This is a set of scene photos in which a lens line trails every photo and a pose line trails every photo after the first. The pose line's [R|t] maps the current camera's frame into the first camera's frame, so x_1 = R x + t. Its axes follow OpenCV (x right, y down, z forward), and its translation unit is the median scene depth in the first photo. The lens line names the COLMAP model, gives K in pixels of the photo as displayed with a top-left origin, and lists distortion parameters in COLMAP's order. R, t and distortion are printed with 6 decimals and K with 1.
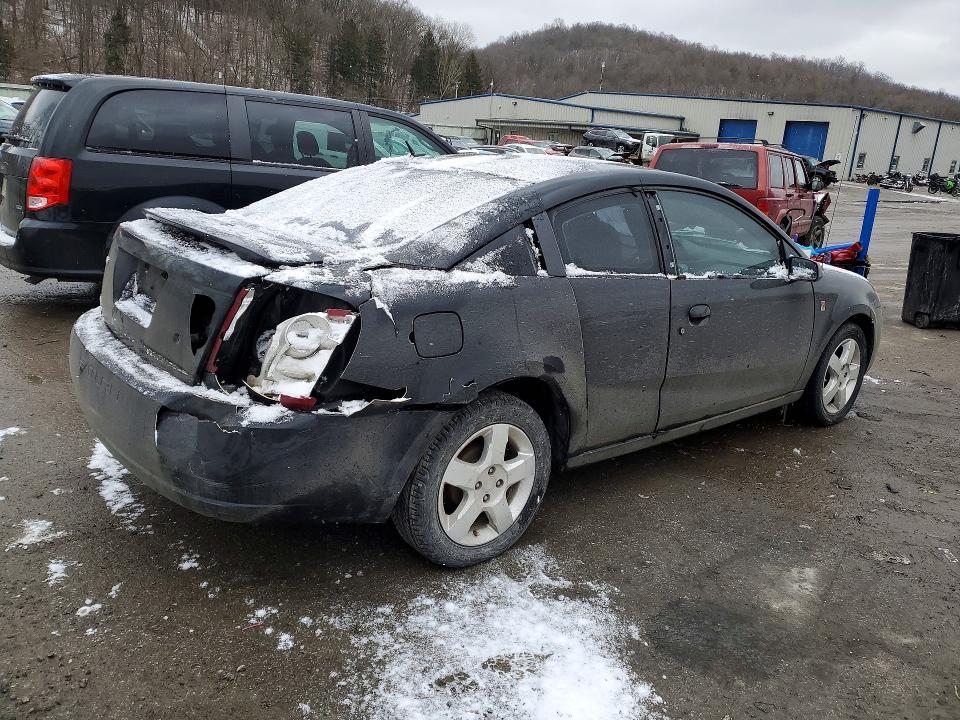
lens RADIAL K [[723.9, 0, 480.0], [0, 723.9, 360.0], [0, 0, 1]] dist [0.007637, 0.001363]
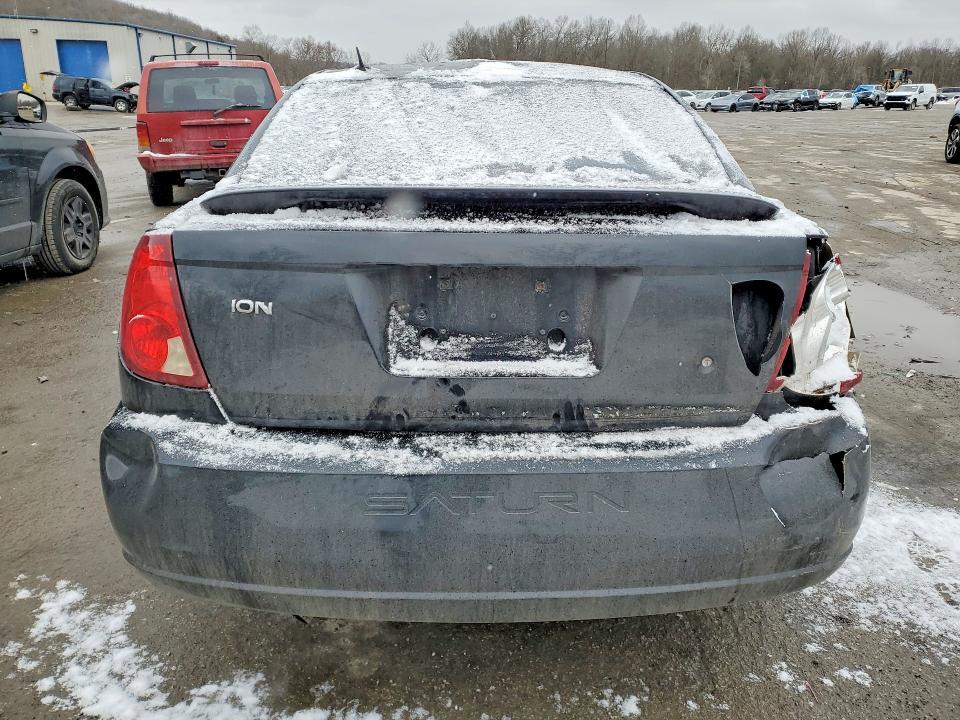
lens RADIAL K [[723.9, 0, 480.0], [0, 723.9, 360.0], [0, 0, 1]] dist [0.007637, 0.001363]
pose [[0.625444, -0.311533, 0.715379, -0.923745], [0.241724, 0.949092, 0.201975, -0.191519], [-0.741883, 0.046601, 0.668908, 0.700144]]
